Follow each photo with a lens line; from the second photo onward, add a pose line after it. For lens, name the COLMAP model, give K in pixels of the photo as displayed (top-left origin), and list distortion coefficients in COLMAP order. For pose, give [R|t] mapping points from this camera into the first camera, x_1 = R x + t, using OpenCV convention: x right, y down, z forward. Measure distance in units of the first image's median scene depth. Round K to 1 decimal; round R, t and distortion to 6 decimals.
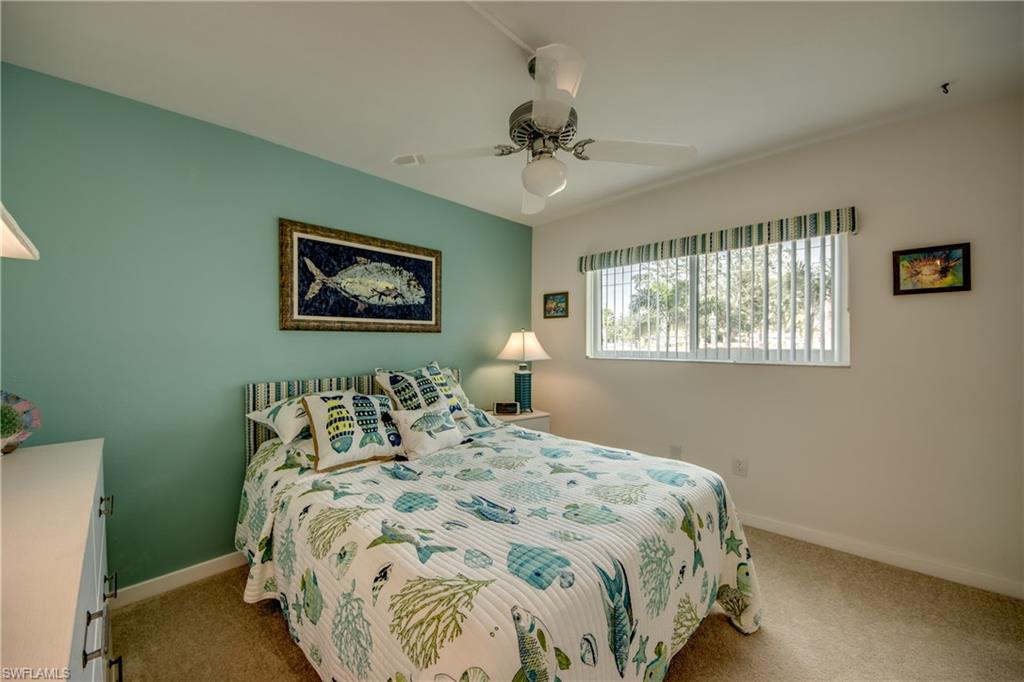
lens RADIAL K [[391.0, 0, 505.0], [0, 391.0, 344.8], [0, 0, 1]] dist [0.012742, -0.005917]
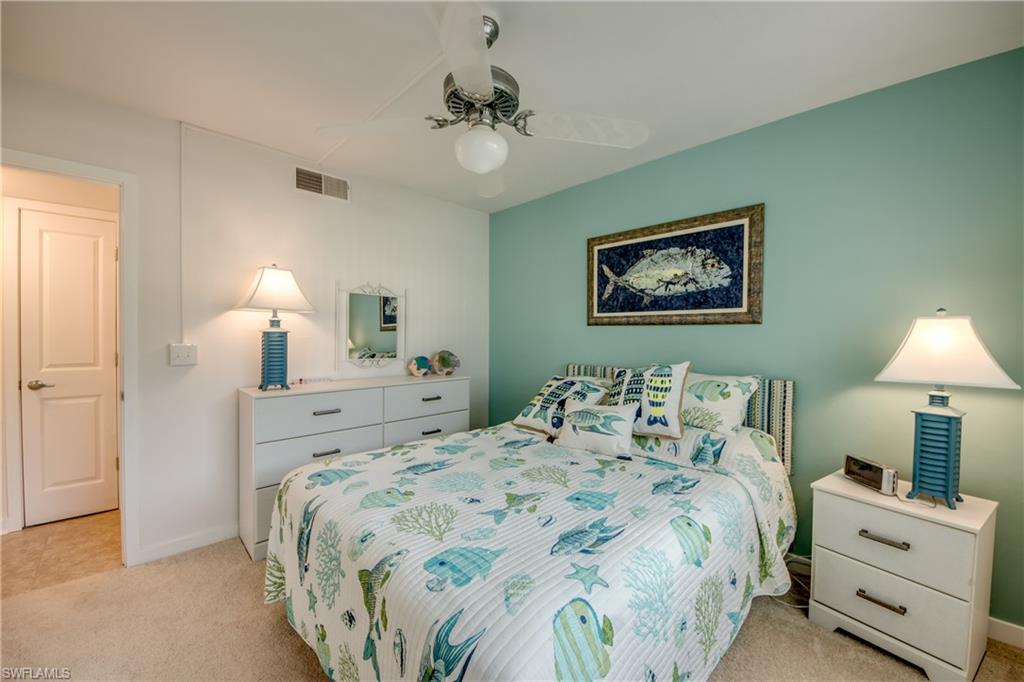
lens RADIAL K [[391.0, 0, 507.0], [0, 391.0, 337.9], [0, 0, 1]] dist [0.012742, -0.005917]
pose [[-0.048282, 0.010303, -0.998781, 0.641278], [-0.020813, 0.999719, 0.011319, -0.005768], [0.998617, 0.021334, -0.048054, 0.705074]]
